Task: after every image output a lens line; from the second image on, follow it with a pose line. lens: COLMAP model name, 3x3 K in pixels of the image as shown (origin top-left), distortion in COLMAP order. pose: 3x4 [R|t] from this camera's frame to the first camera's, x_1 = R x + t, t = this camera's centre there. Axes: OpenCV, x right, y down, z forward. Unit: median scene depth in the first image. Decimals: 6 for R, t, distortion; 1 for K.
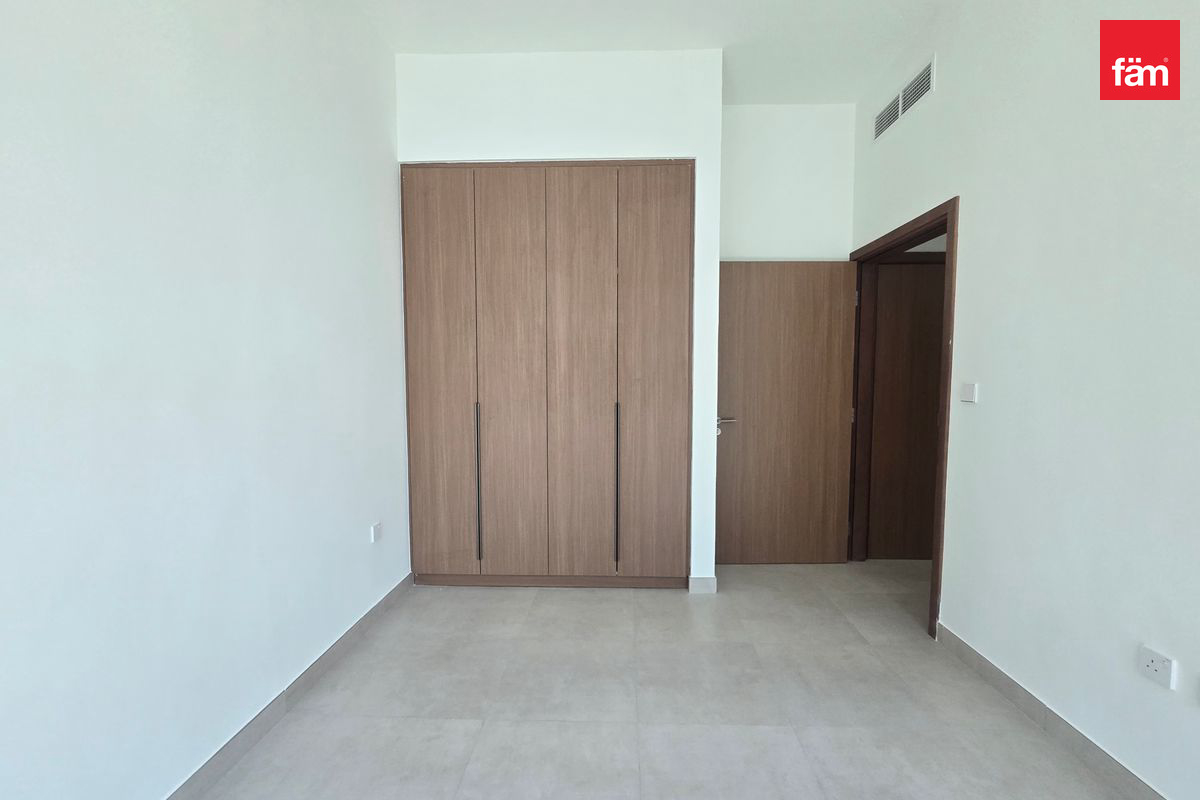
lens RADIAL K [[490.0, 0, 605.6], [0, 490.0, 405.6], [0, 0, 1]] dist [-0.001891, -0.000471]
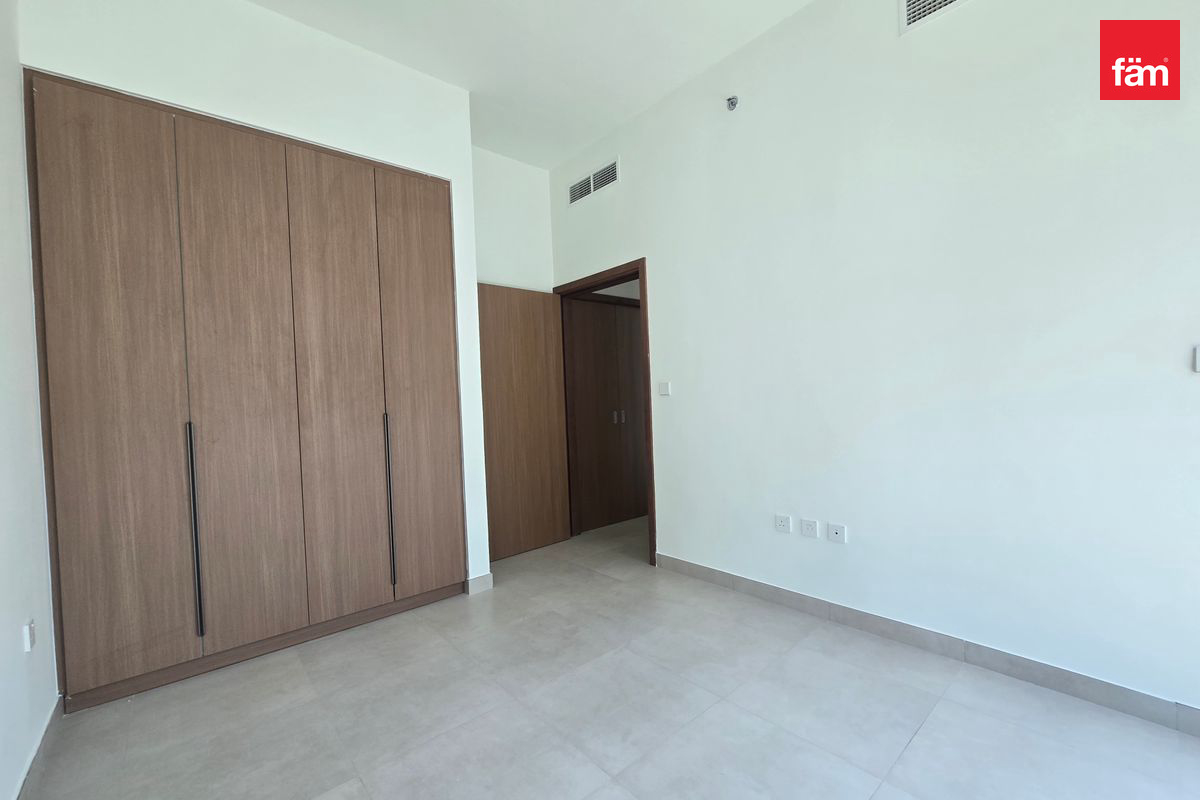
lens RADIAL K [[490.0, 0, 602.3], [0, 490.0, 403.7], [0, 0, 1]] dist [-0.001891, -0.000471]
pose [[0.733087, -0.034404, 0.679264, -0.308492], [0.078853, 0.996284, -0.034641, 0.041354], [-0.675548, 0.078957, 0.733076, 0.030175]]
